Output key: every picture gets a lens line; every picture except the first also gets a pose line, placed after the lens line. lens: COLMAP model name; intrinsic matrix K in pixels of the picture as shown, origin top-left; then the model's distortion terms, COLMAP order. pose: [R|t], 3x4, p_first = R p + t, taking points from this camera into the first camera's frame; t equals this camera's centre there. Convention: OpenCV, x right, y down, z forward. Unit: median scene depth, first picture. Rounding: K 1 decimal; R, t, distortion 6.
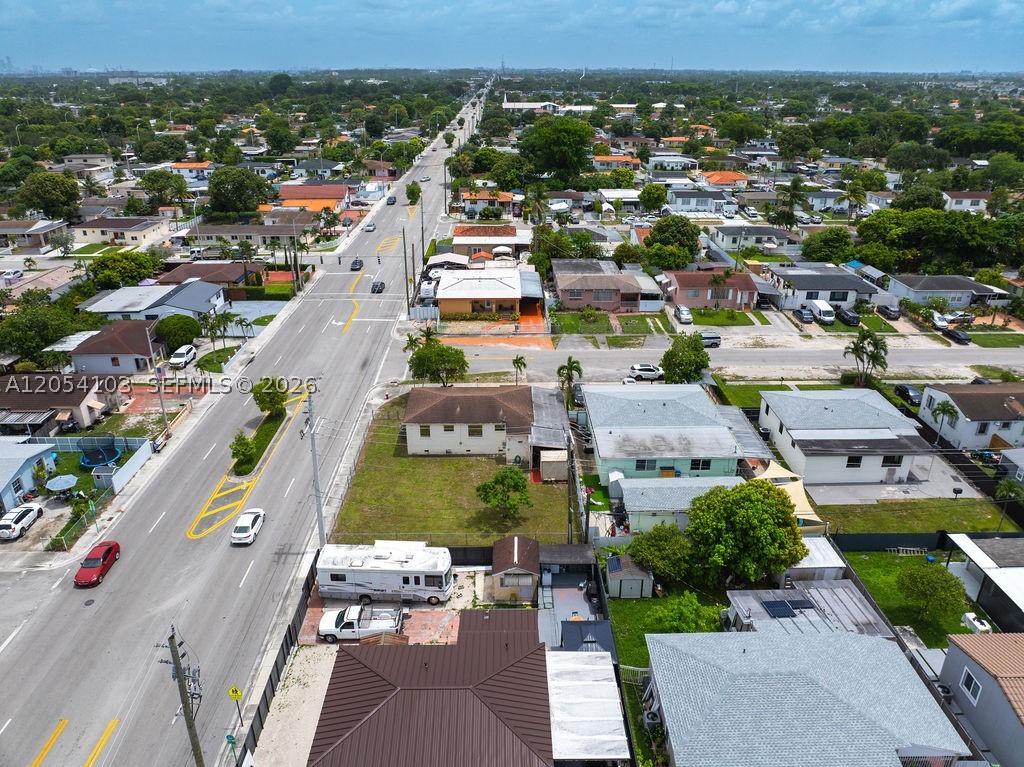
lens RADIAL K [[712.5, 0, 515.6], [0, 712.5, 383.8], [0, 0, 1]] dist [-0.036114, 0.001448]
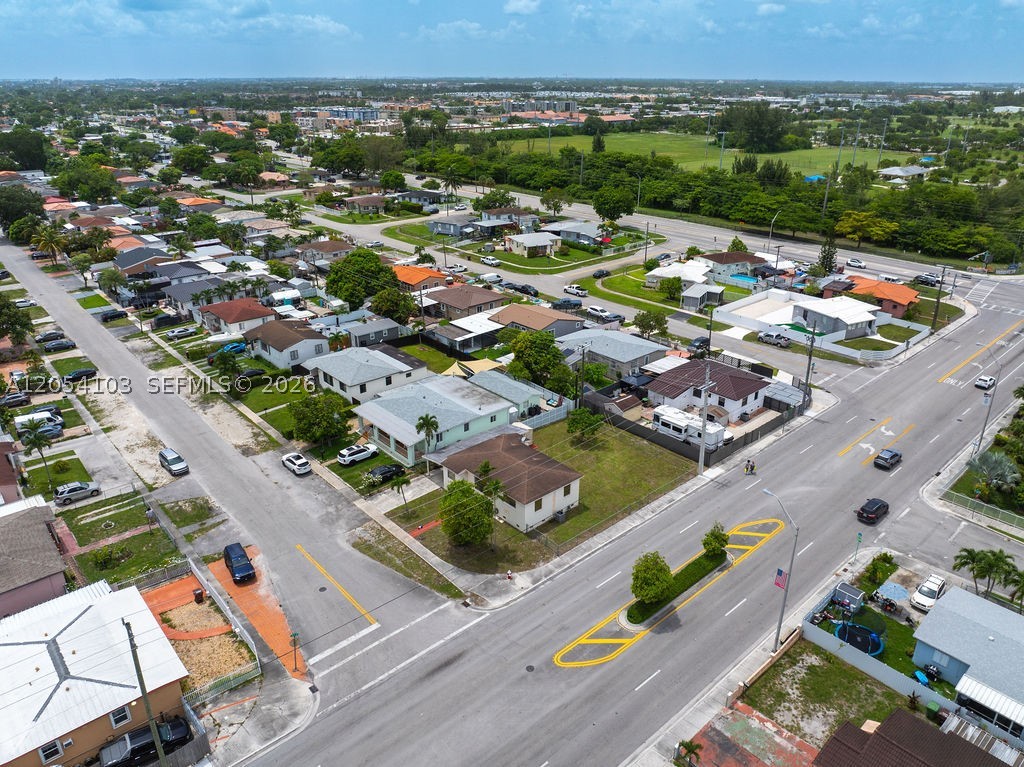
lens RADIAL K [[725.9, 0, 514.6], [0, 725.9, 355.3], [0, 0, 1]] dist [-0.035976, -0.000983]
pose [[-0.653361, -0.272502, 0.706302, -0.558623], [0.305763, 0.758502, 0.575486, -0.511887], [-0.692552, 0.591961, -0.412255, 0.963988]]
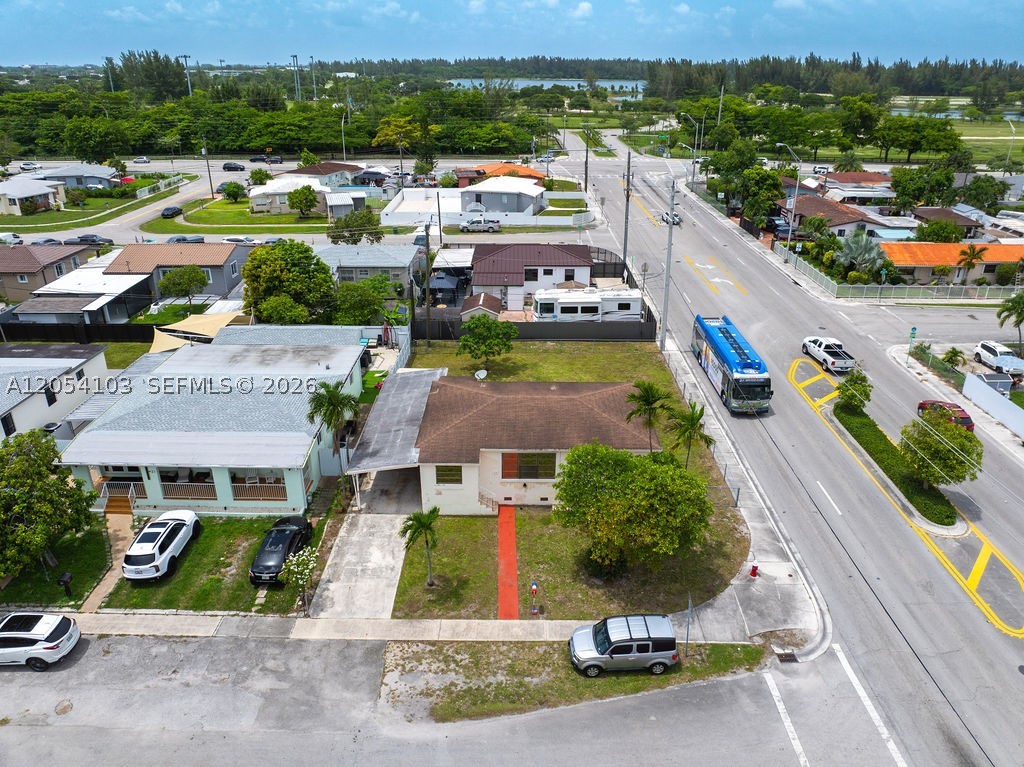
lens RADIAL K [[717.9, 0, 516.9], [0, 717.9, 377.0], [0, 0, 1]] dist [-0.053040, 0.026471]
pose [[-0.999767, -0.011741, 0.018101, -0.041882], [0.005432, 0.674982, 0.737814, -0.290788], [-0.020880, 0.737741, -0.674761, 0.974783]]
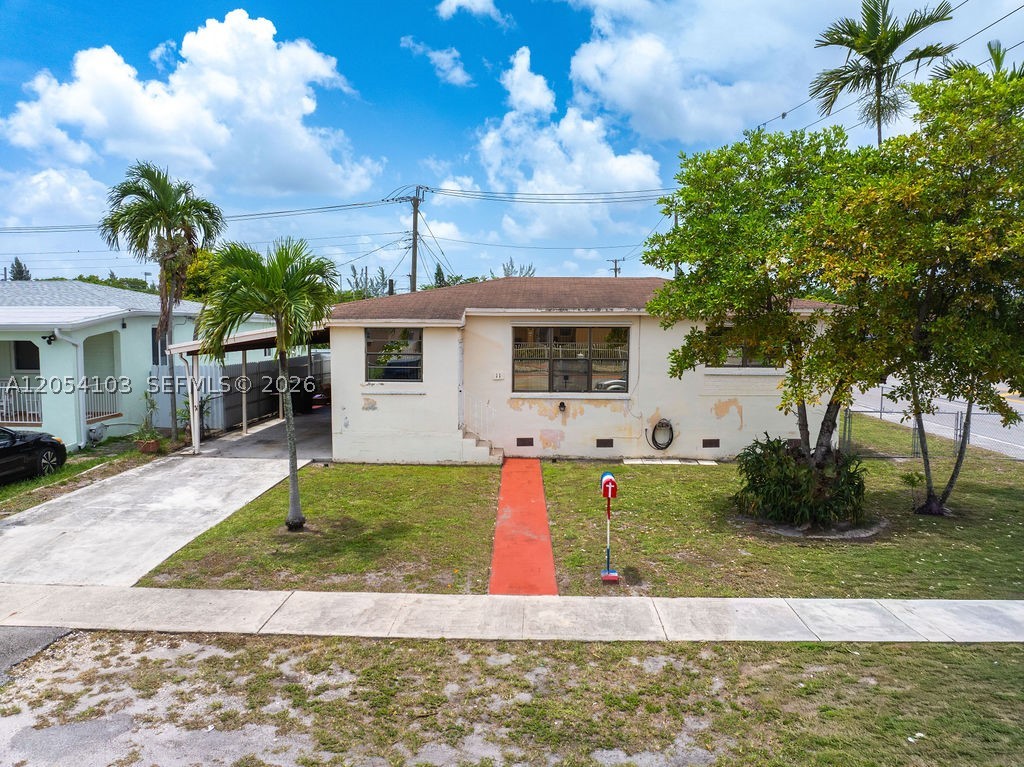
lens RADIAL K [[719.3, 0, 516.0], [0, 719.3, 382.9], [0, 0, 1]] dist [-0.062686, 0.032228]
pose [[-0.998720, -0.006523, 0.050152, -0.037485], [0.018409, 0.876735, 0.480621, -0.061670], [-0.047105, 0.480930, -0.875493, 0.910775]]
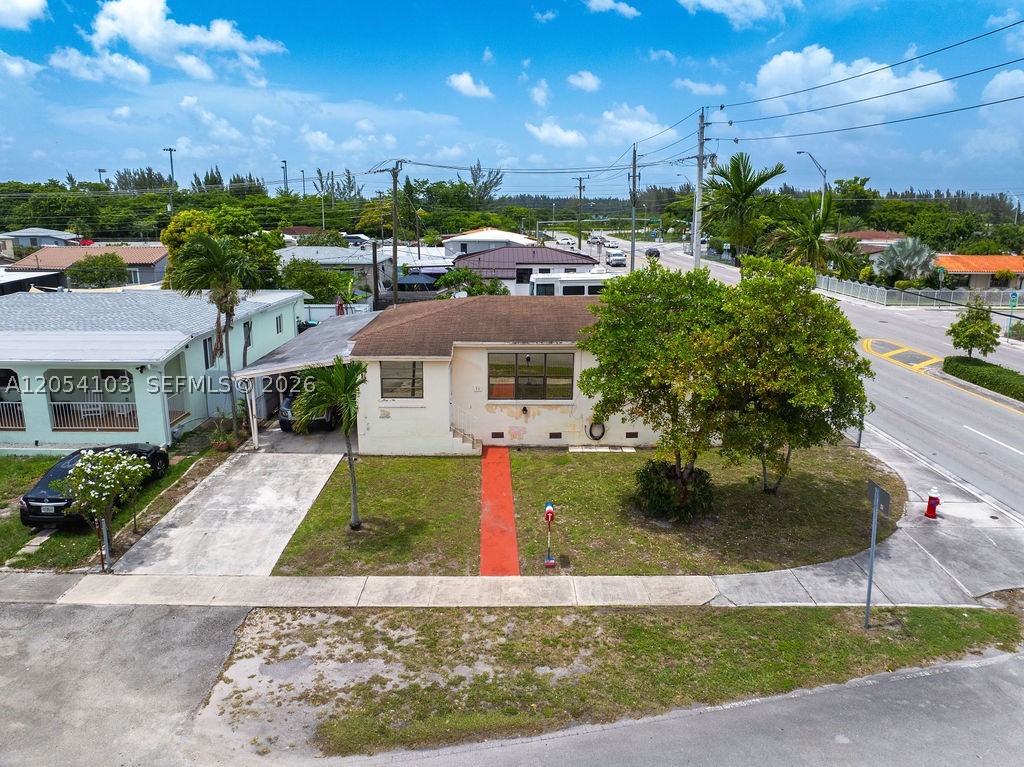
lens RADIAL K [[717.9, 0, 516.9], [0, 717.9, 377.0], [0, 0, 1]] dist [-0.053040, 0.026471]
pose [[-0.999983, -0.005218, 0.002675, -0.037950], [-0.002556, 0.798490, 0.602002, -0.124667], [-0.005277, 0.601985, -0.798490, 0.944212]]
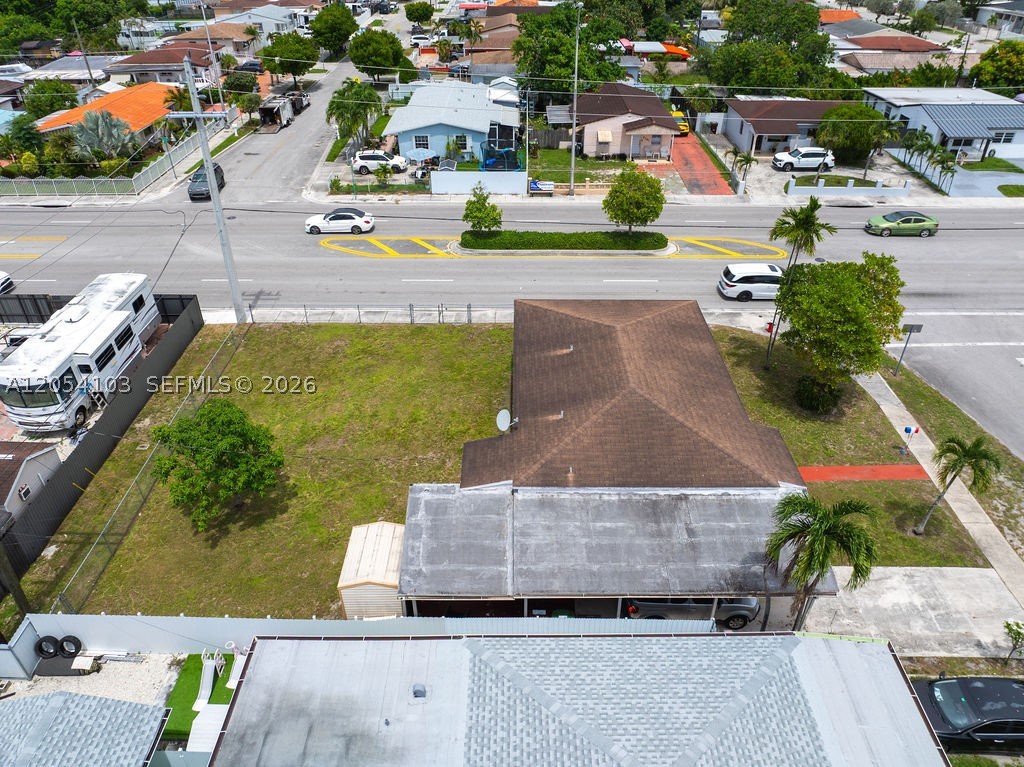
lens RADIAL K [[712.5, 0, 515.6], [0, 712.5, 383.8], [0, 0, 1]] dist [-0.036114, 0.001448]
pose [[-0.018422, 0.559454, -0.828657, 0.184277], [-0.406015, 0.753199, 0.517535, -0.102640], [0.913681, 0.345981, 0.213272, 0.622054]]
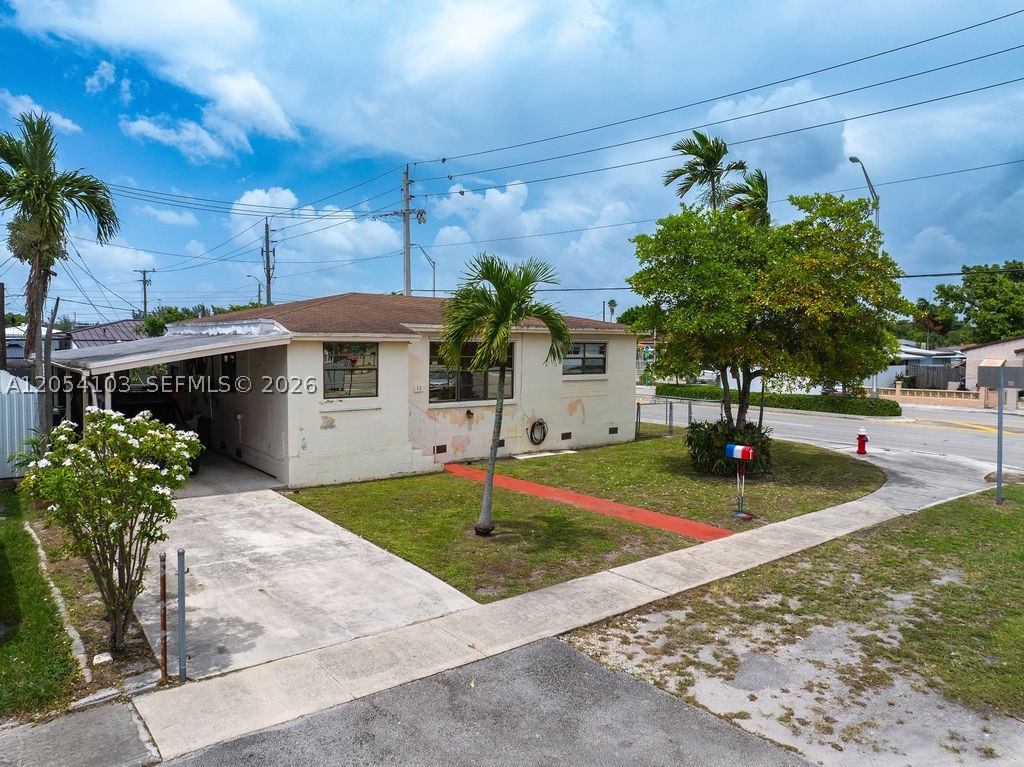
lens RADIAL K [[719.3, 0, 516.0], [0, 719.3, 382.9], [0, 0, 1]] dist [-0.062686, 0.032228]
pose [[-0.788806, 0.029217, -0.613947, 0.067226], [-0.255128, 0.893191, 0.370298, -0.054865], [0.559191, 0.448728, -0.697100, 0.898449]]
